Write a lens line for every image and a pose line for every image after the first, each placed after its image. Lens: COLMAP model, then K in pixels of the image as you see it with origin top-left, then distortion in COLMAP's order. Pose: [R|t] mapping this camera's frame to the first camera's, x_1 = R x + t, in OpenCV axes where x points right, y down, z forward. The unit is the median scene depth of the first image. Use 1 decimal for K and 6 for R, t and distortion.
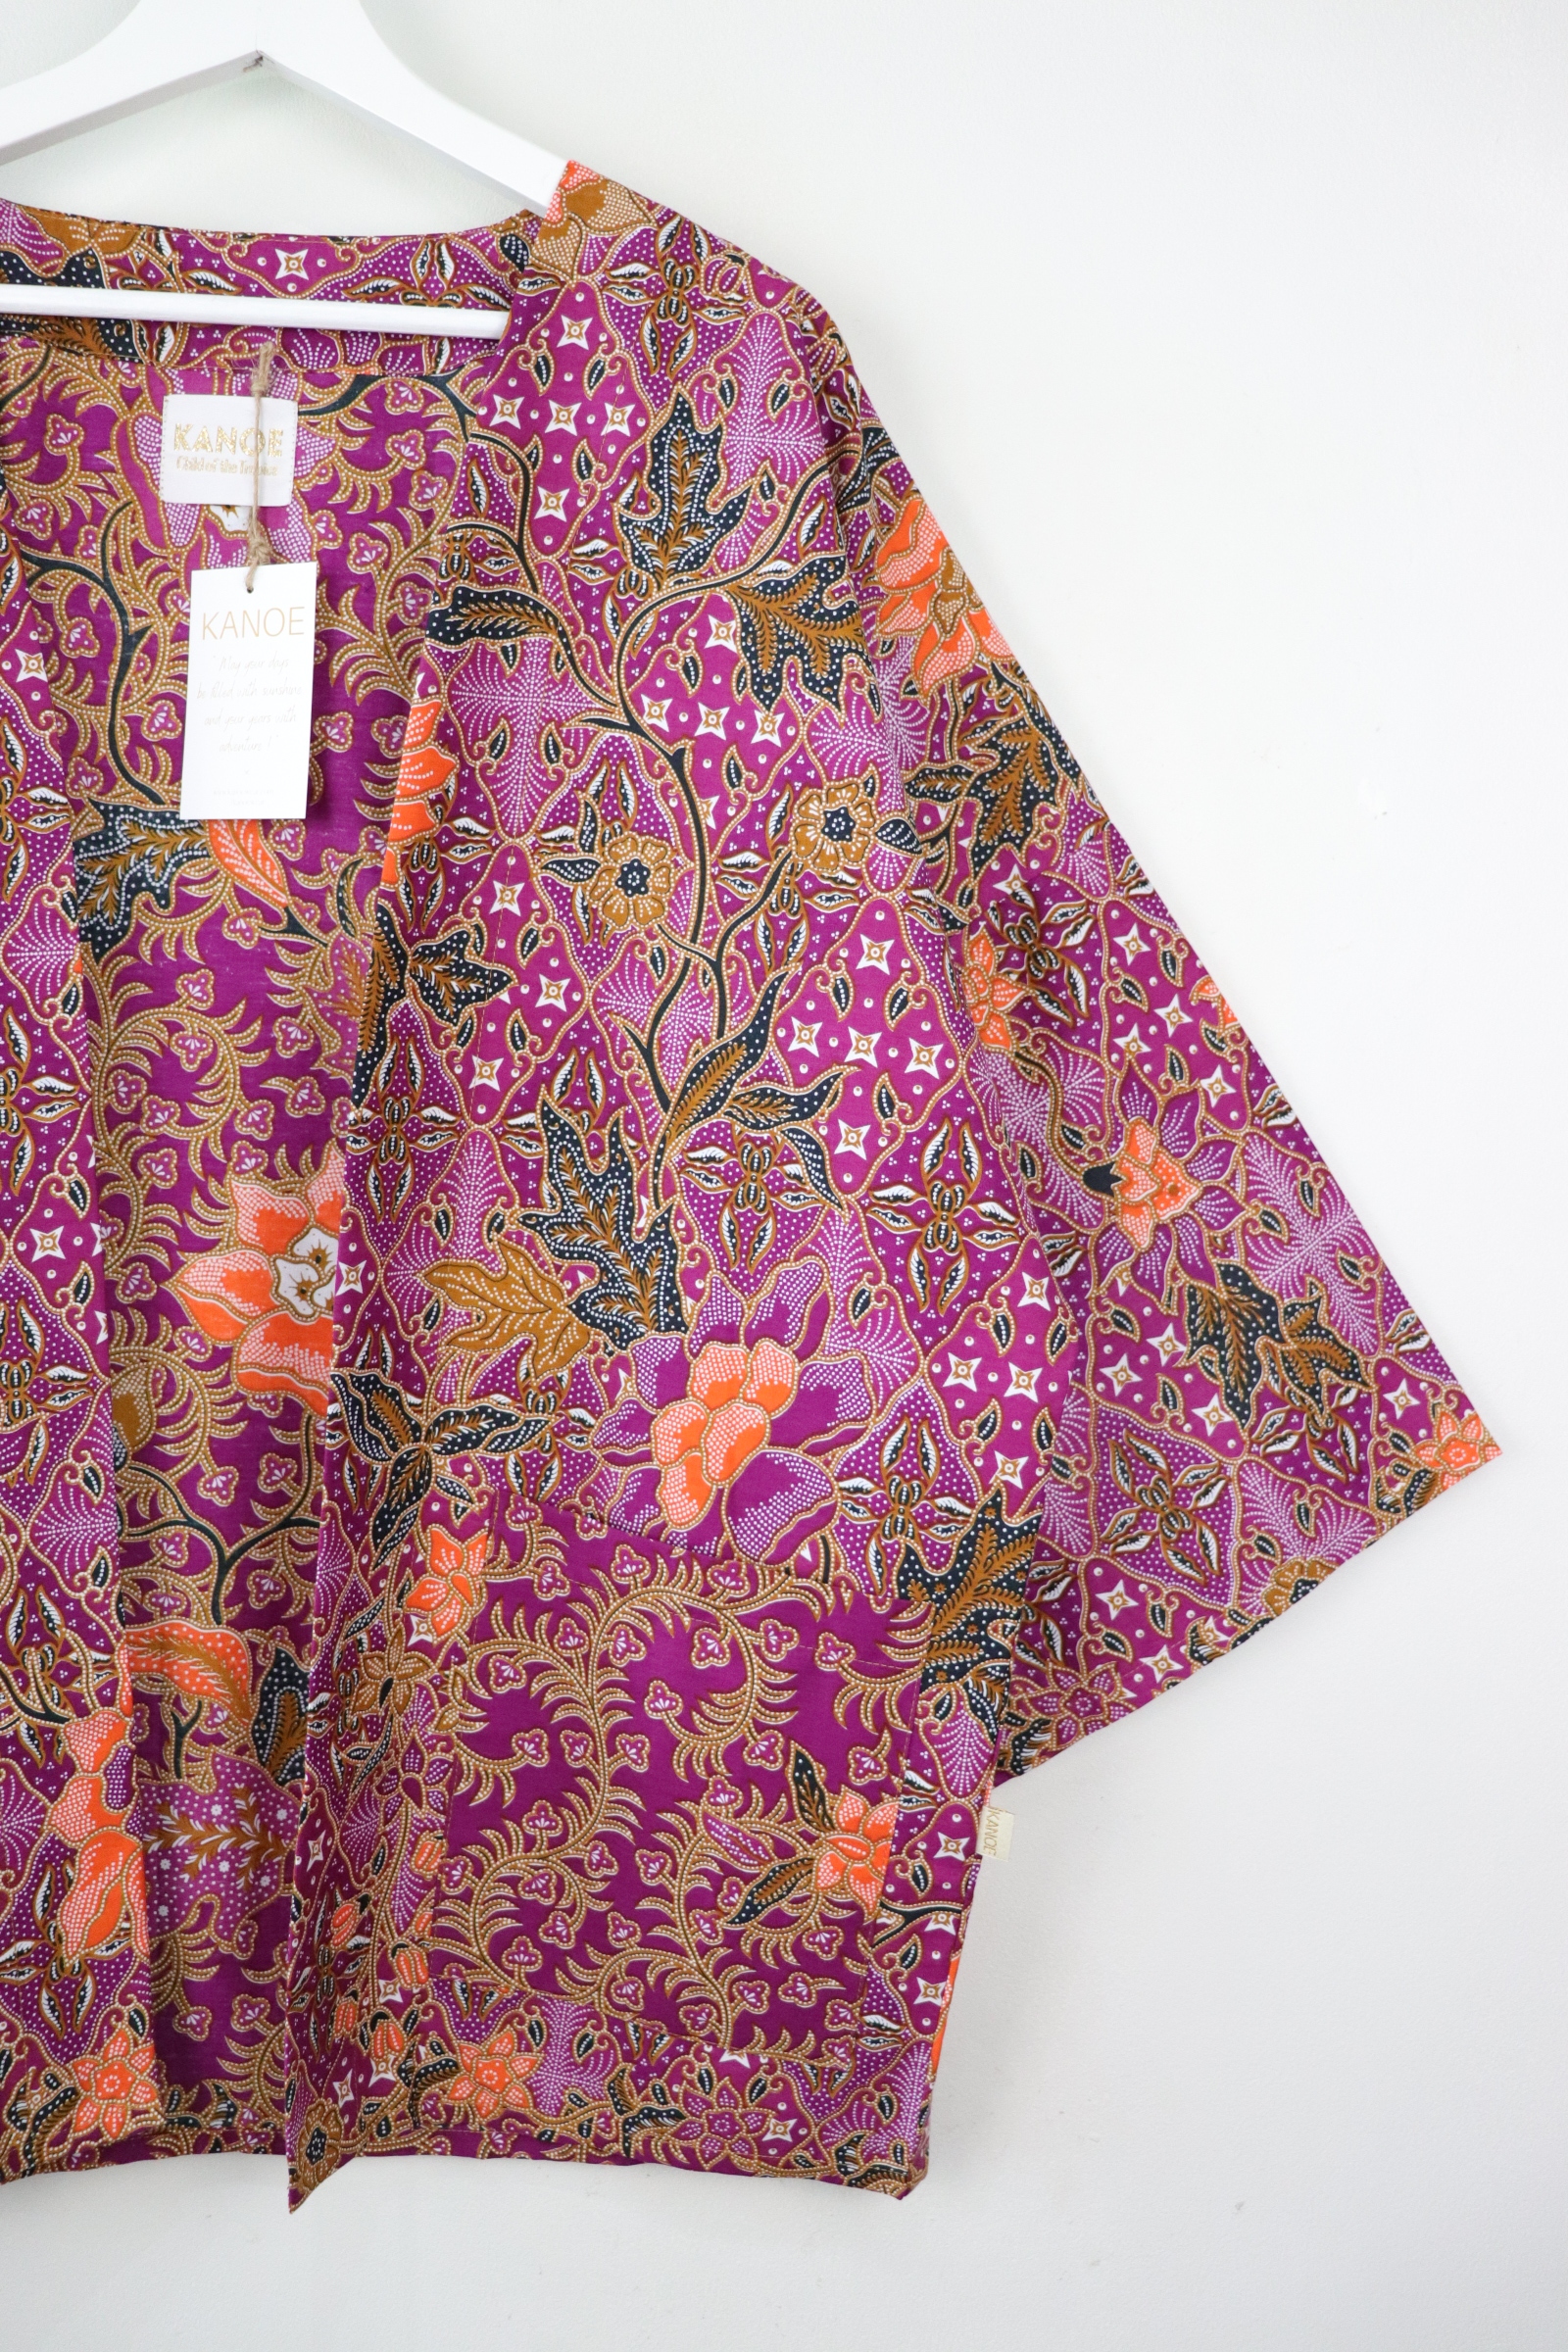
lens RADIAL K [[3499.8, 0, 784.0], [0, 3499.8, 1176.0], [0, 0, 1]] dist [-0.312365, 1.558214]
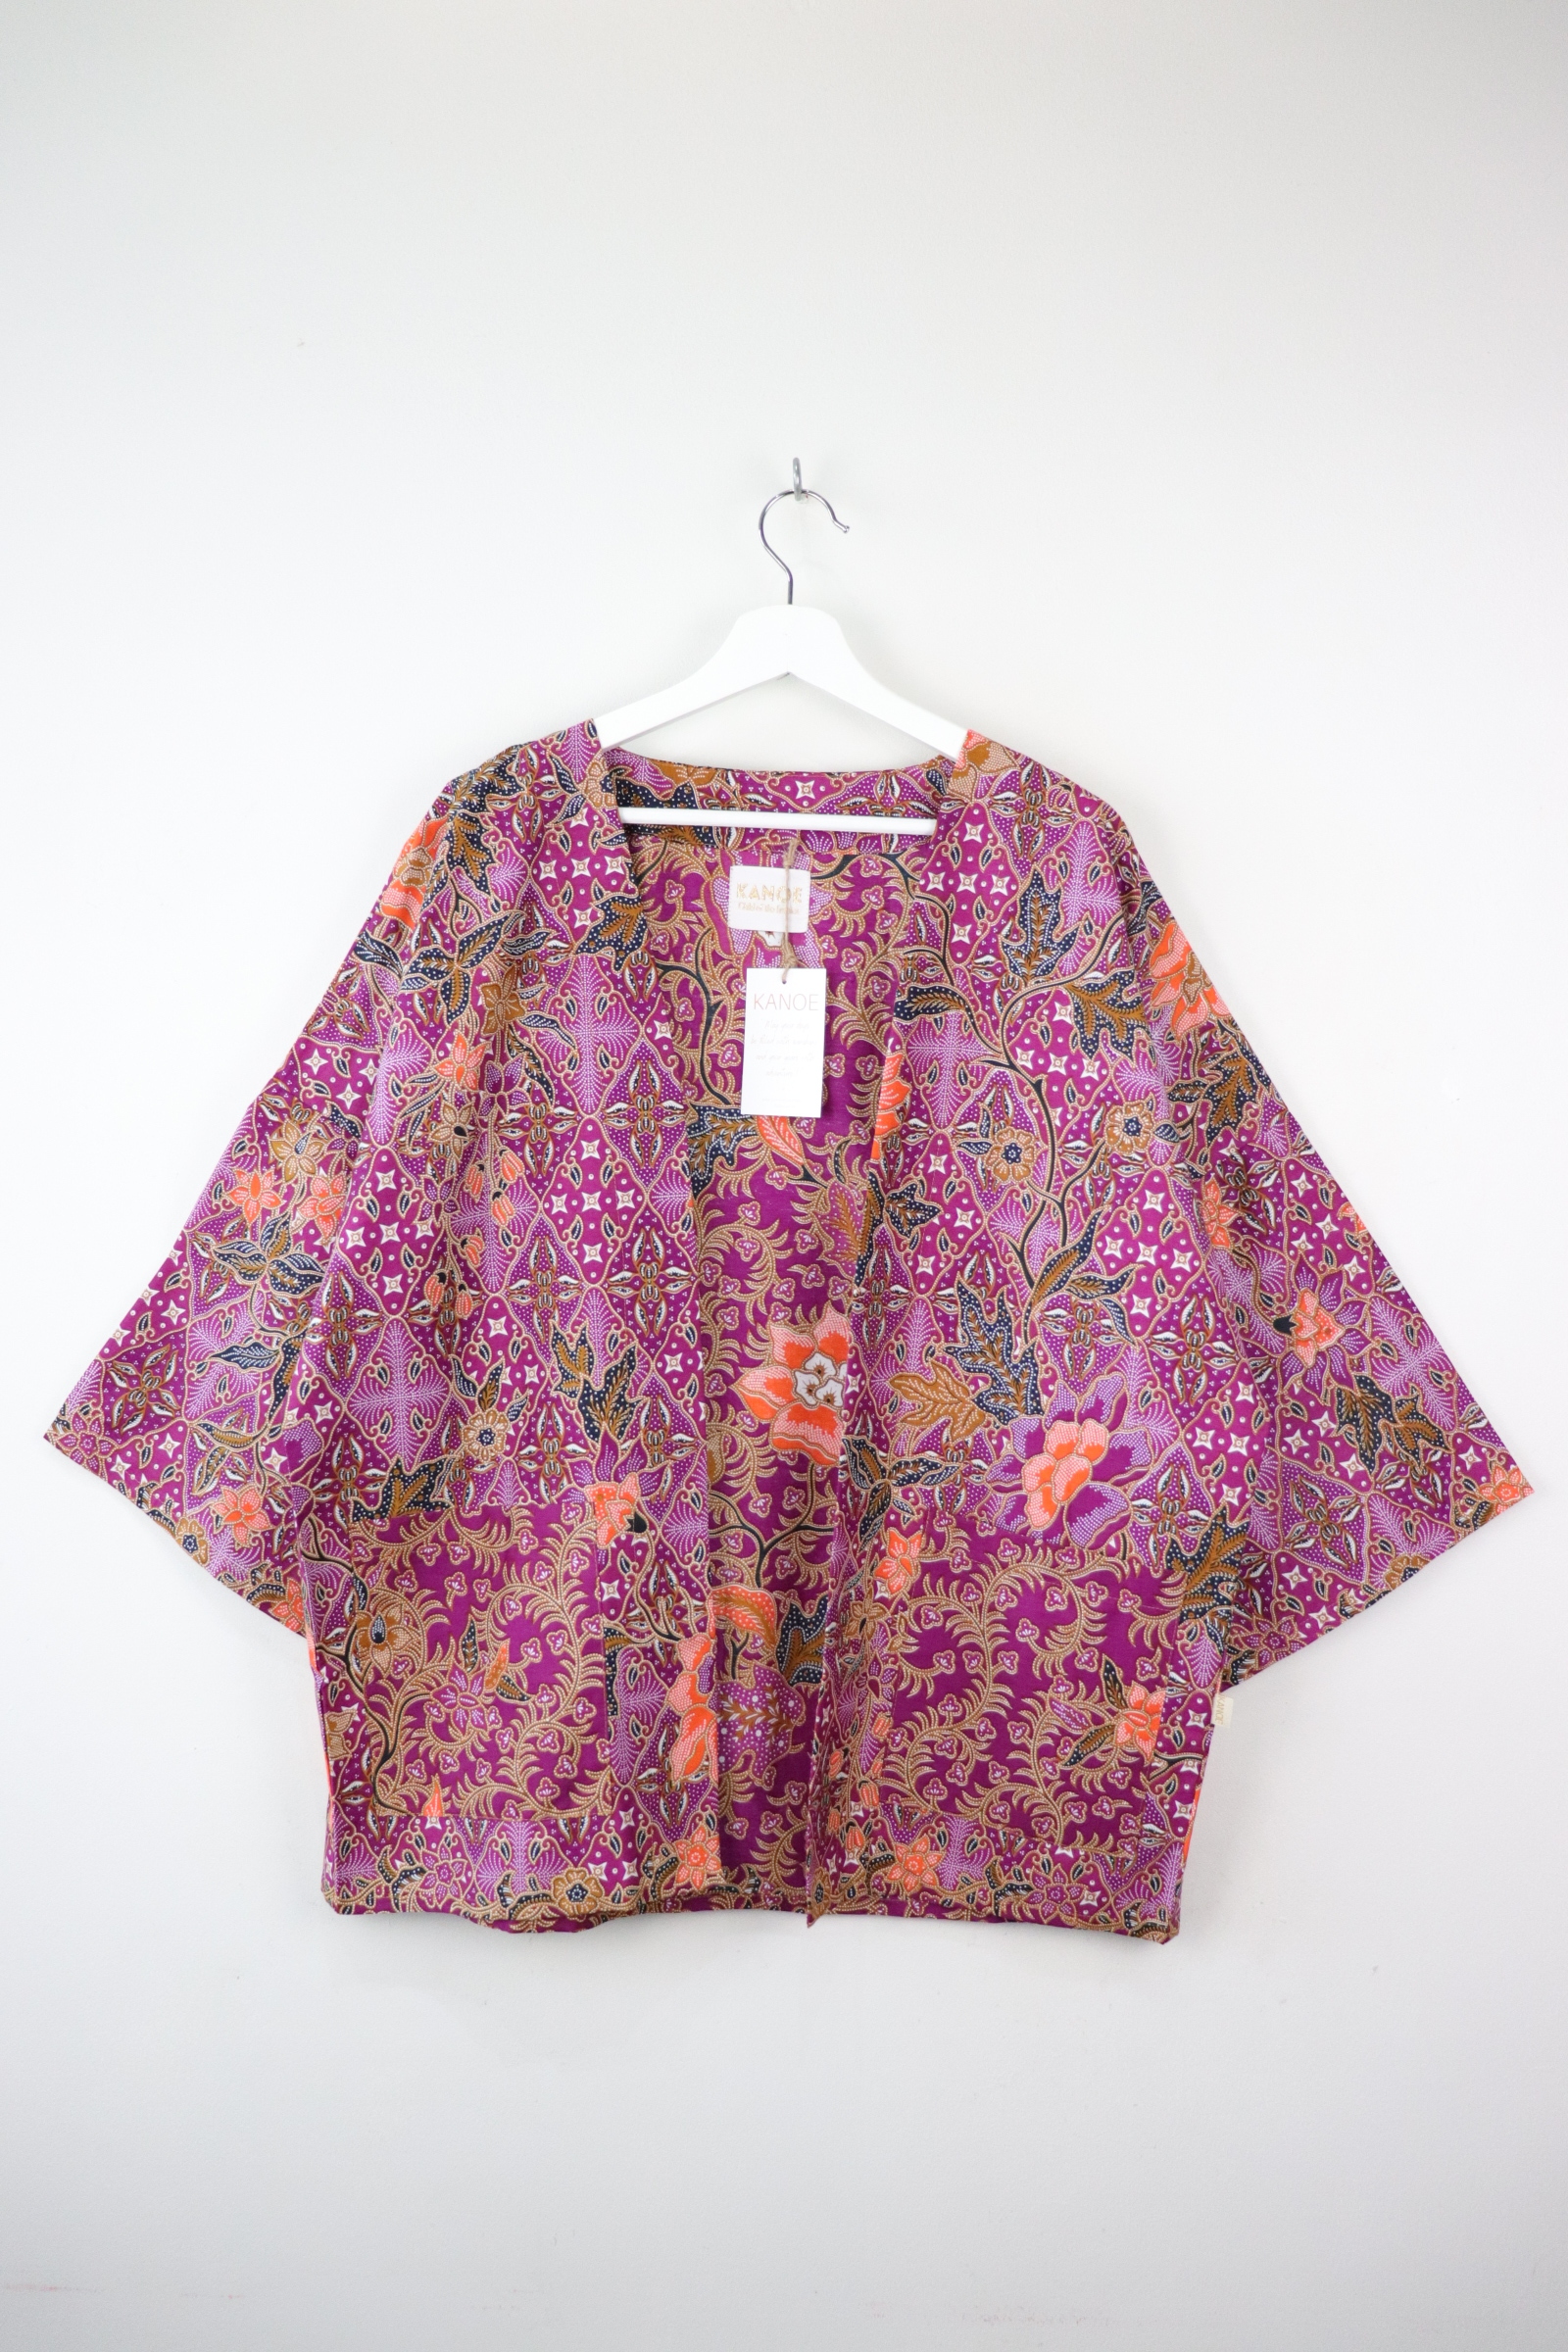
lens RADIAL K [[2660.6, 0, 784.0], [0, 2660.6, 1176.0], [0, 0, 1]] dist [-0.184400, 0.495610]
pose [[0.995175, -0.002437, -0.098085, -0.024606], [-0.002037, 0.998963, -0.045485, -0.012787], [0.098094, 0.045465, 0.994138, -0.303162]]
